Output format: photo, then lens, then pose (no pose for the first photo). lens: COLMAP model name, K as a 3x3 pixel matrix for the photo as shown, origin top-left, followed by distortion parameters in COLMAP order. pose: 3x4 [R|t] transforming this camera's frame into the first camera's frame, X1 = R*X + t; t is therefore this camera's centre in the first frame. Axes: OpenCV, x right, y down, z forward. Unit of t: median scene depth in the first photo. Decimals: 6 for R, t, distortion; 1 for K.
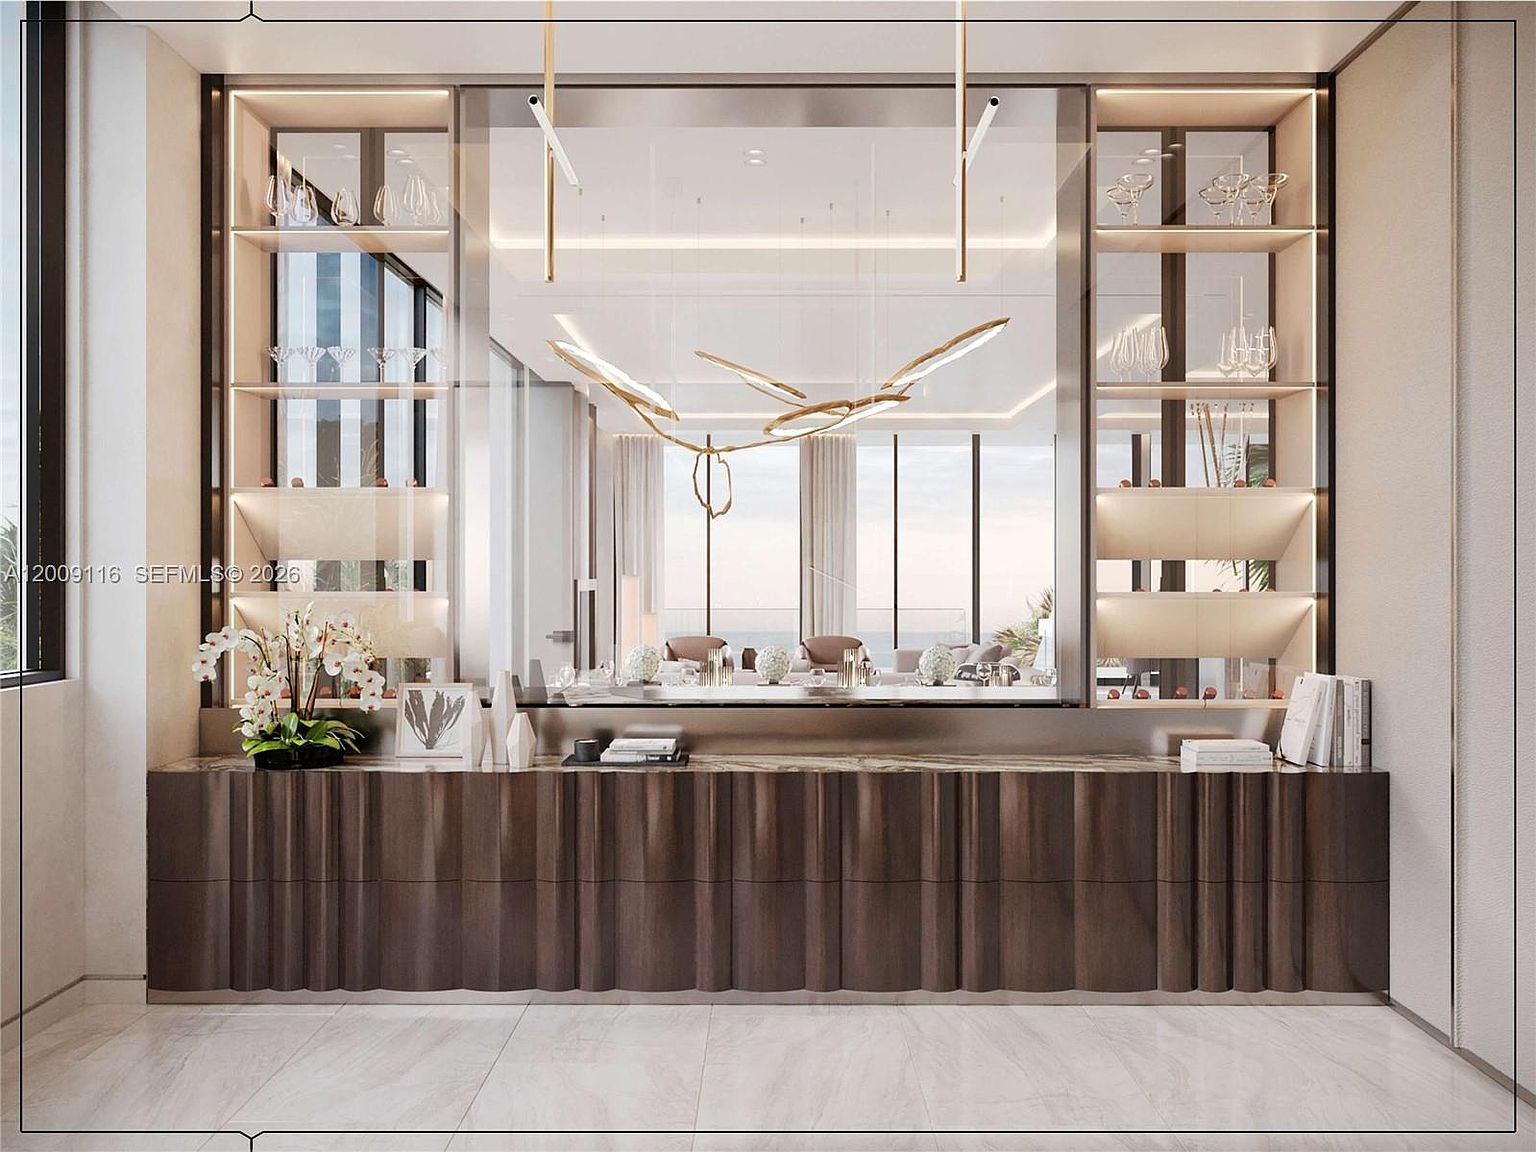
lens RADIAL K [[1080.6, 0, 768.0], [0, 1080.6, 576.0], [0, 0, 1]] dist [0.000170, -0.000016]
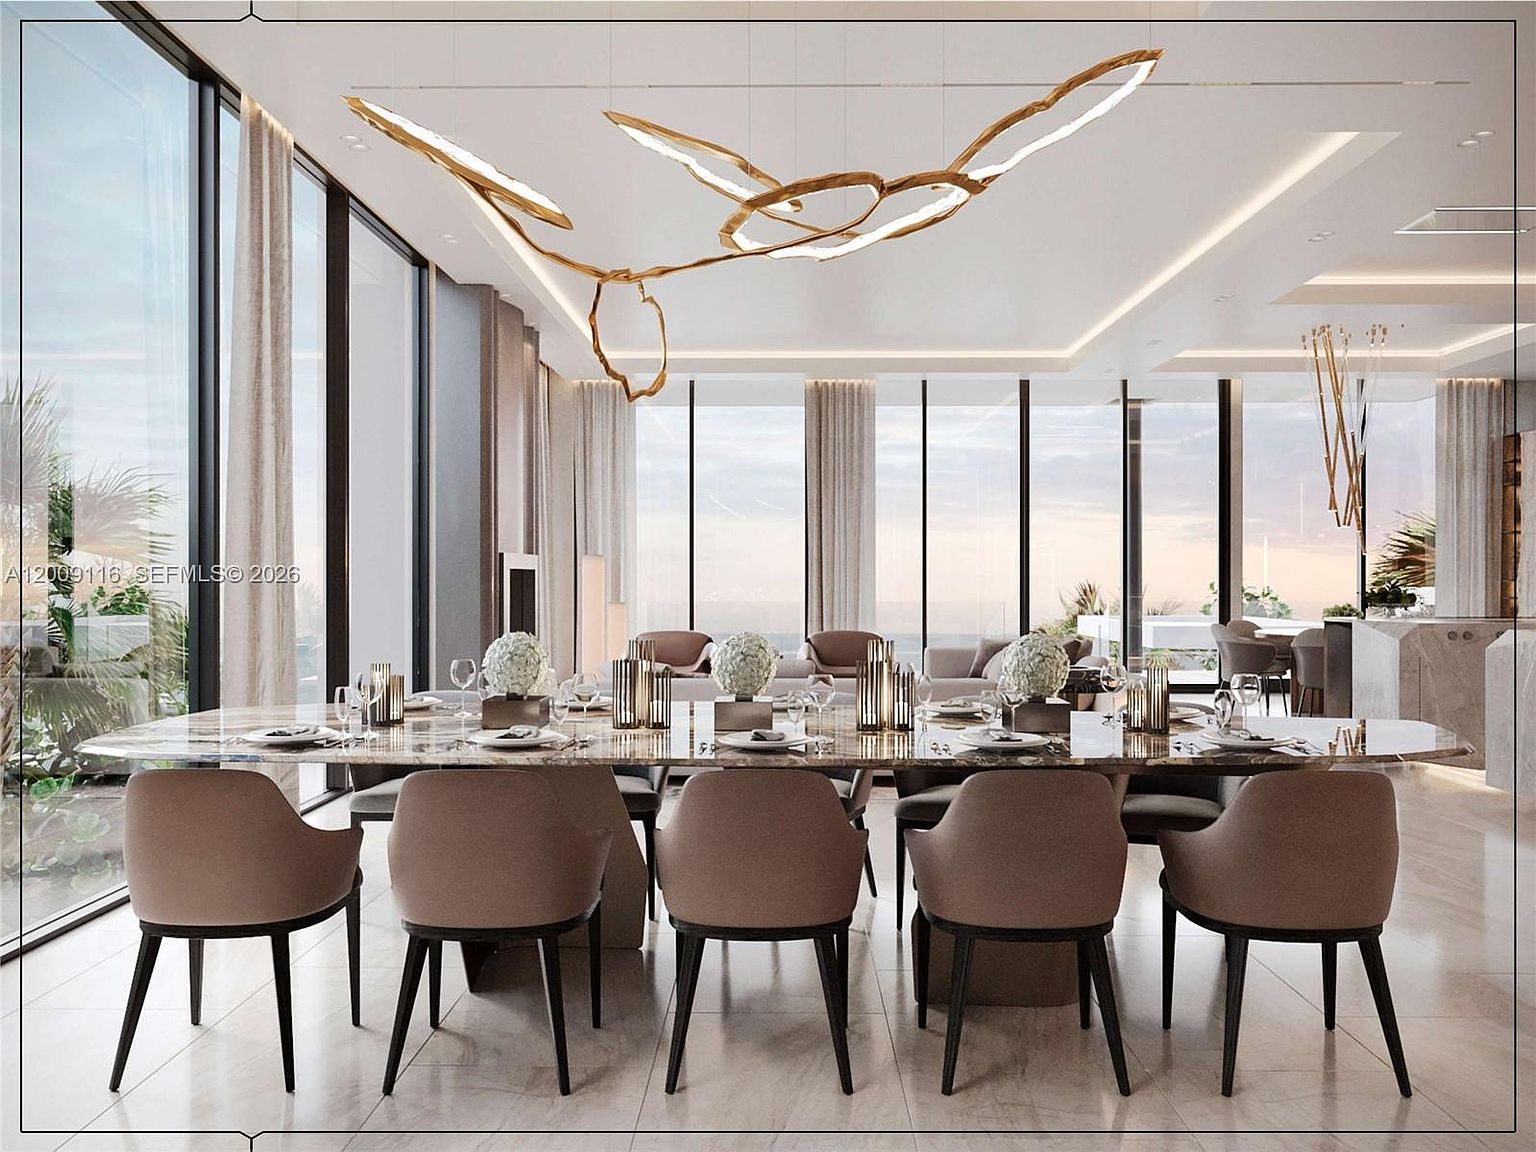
lens RADIAL K [[1114.9, 0, 768.0], [0, 1114.9, 576.0], [0, 0, 1]] dist [-0.046449, -0.000305]
pose [[0.999962, -0.000657, -0.008667, 0.010033], [0.000657, 1.000000, 0.000059, 0.015178], [0.008667, -0.000065, 0.999962, 0.182813]]
